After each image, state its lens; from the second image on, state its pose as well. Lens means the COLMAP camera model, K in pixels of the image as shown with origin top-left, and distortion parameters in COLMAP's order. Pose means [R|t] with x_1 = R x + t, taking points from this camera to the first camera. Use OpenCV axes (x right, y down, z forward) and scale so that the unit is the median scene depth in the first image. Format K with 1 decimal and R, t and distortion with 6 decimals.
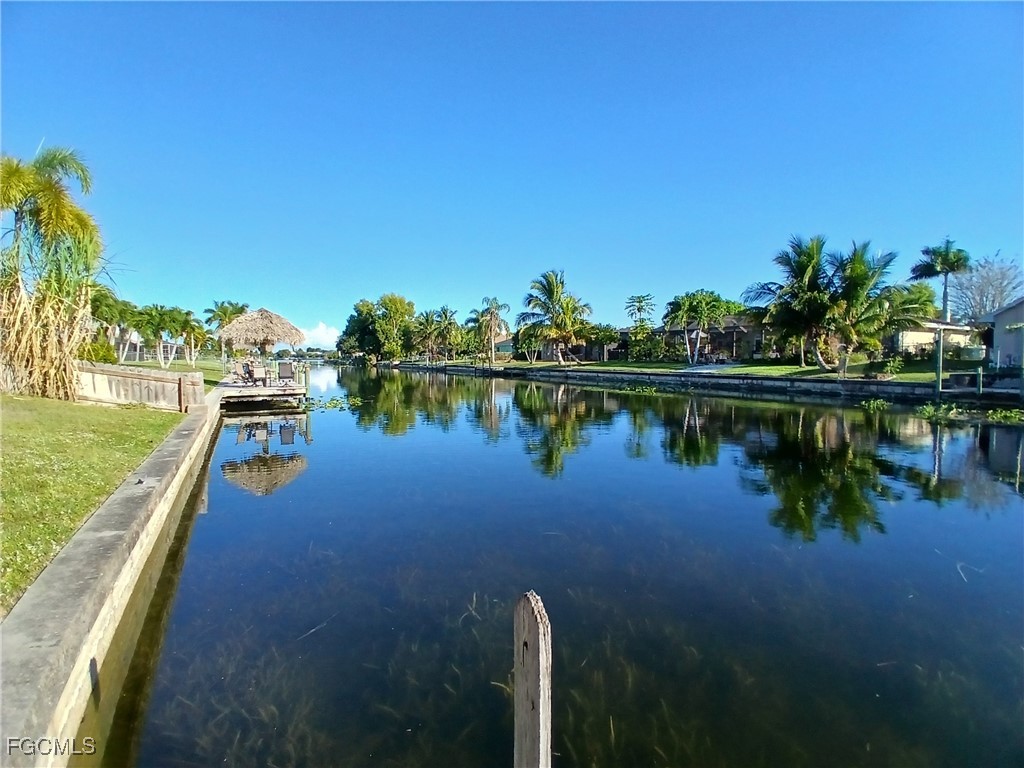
lens RADIAL K [[507.8, 0, 502.7], [0, 507.8, 385.0], [0, 0, 1]] dist [0.016878, -0.057861]
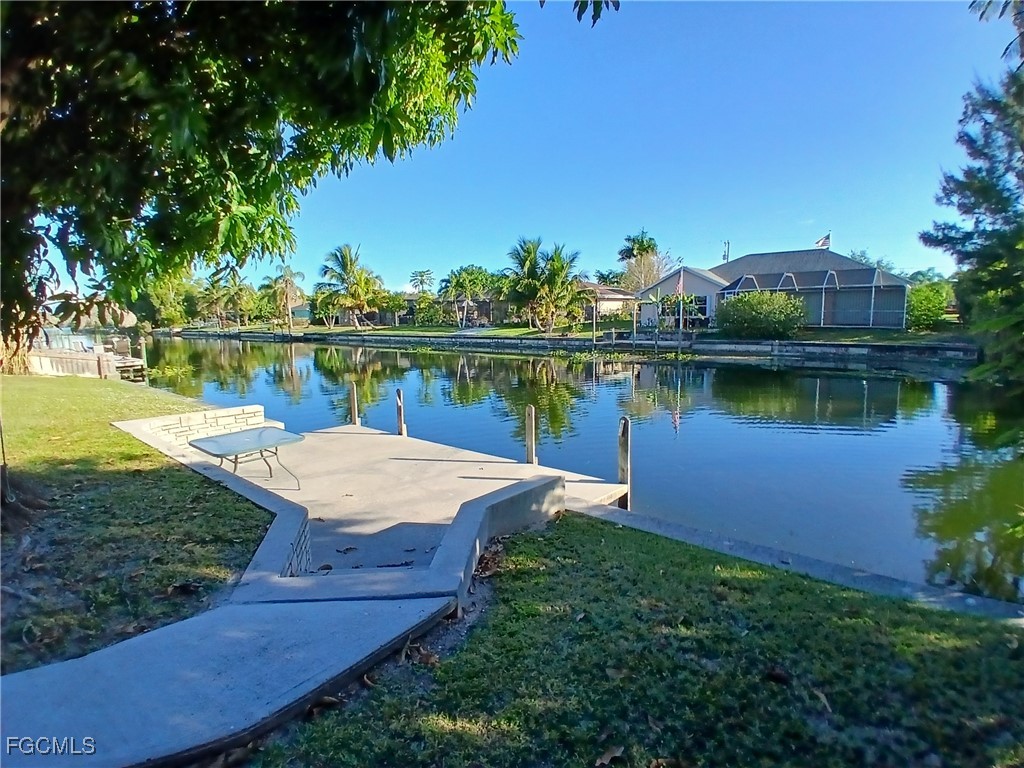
lens RADIAL K [[507.8, 0, 502.7], [0, 507.8, 385.0], [0, 0, 1]] dist [0.016878, -0.057861]
pose [[0.925612, -0.067084, 0.372482, -0.017847], [0.037123, 0.995513, 0.087041, -0.003437], [-0.376649, -0.066738, 0.923949, -0.189808]]
